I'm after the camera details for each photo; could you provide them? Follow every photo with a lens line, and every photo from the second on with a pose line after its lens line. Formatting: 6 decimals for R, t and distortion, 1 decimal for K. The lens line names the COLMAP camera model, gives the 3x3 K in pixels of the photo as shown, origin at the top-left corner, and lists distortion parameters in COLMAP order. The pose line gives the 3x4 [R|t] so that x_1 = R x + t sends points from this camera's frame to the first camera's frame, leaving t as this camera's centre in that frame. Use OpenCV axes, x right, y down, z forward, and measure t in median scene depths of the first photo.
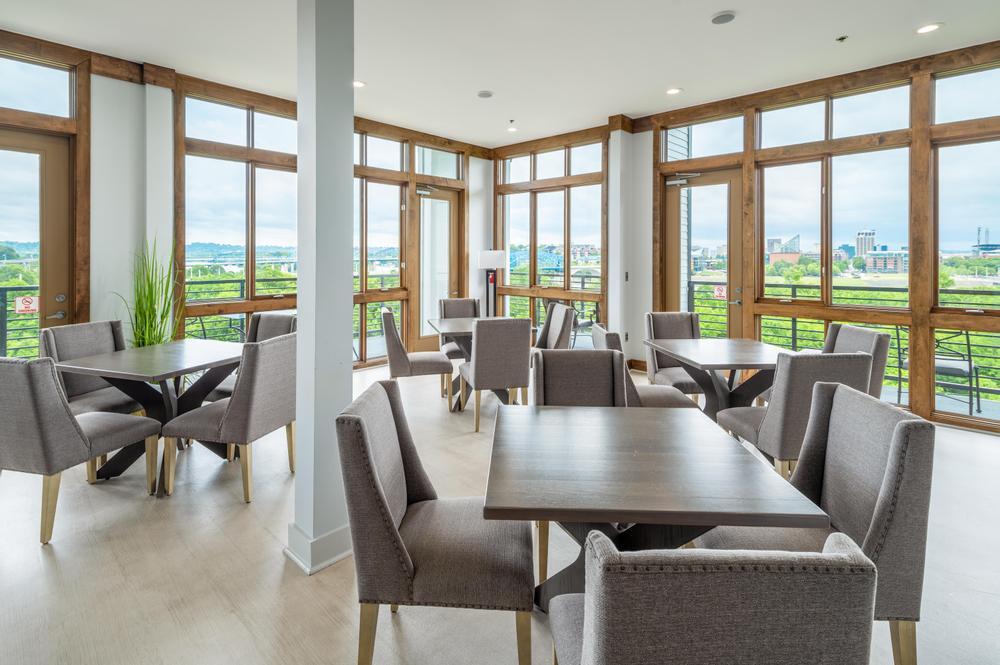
lens RADIAL K [[487.2, 0, 500.0], [0, 487.2, 332.5], [0, 0, 1]] dist [0.023207, -0.000507]
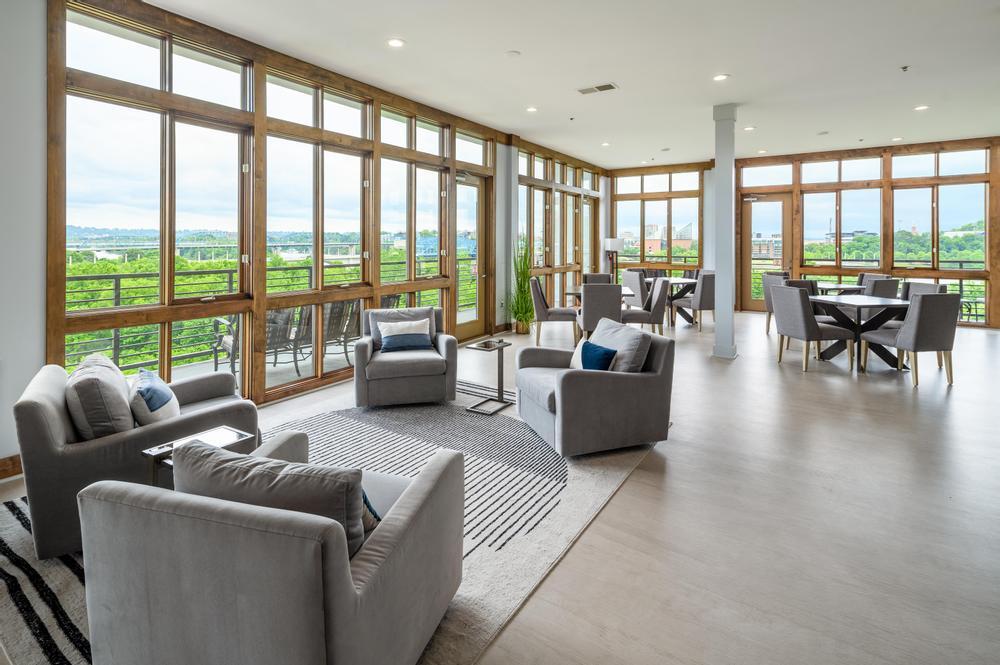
lens RADIAL K [[487.2, 0, 500.0], [0, 487.2, 332.5], [0, 0, 1]] dist [0.023207, -0.000507]
pose [[0.983837, -0.030876, 0.176382, -0.815952], [0.025768, 0.999182, 0.031174, 0.085141], [-0.177200, -0.026126, 0.983828, -0.552370]]
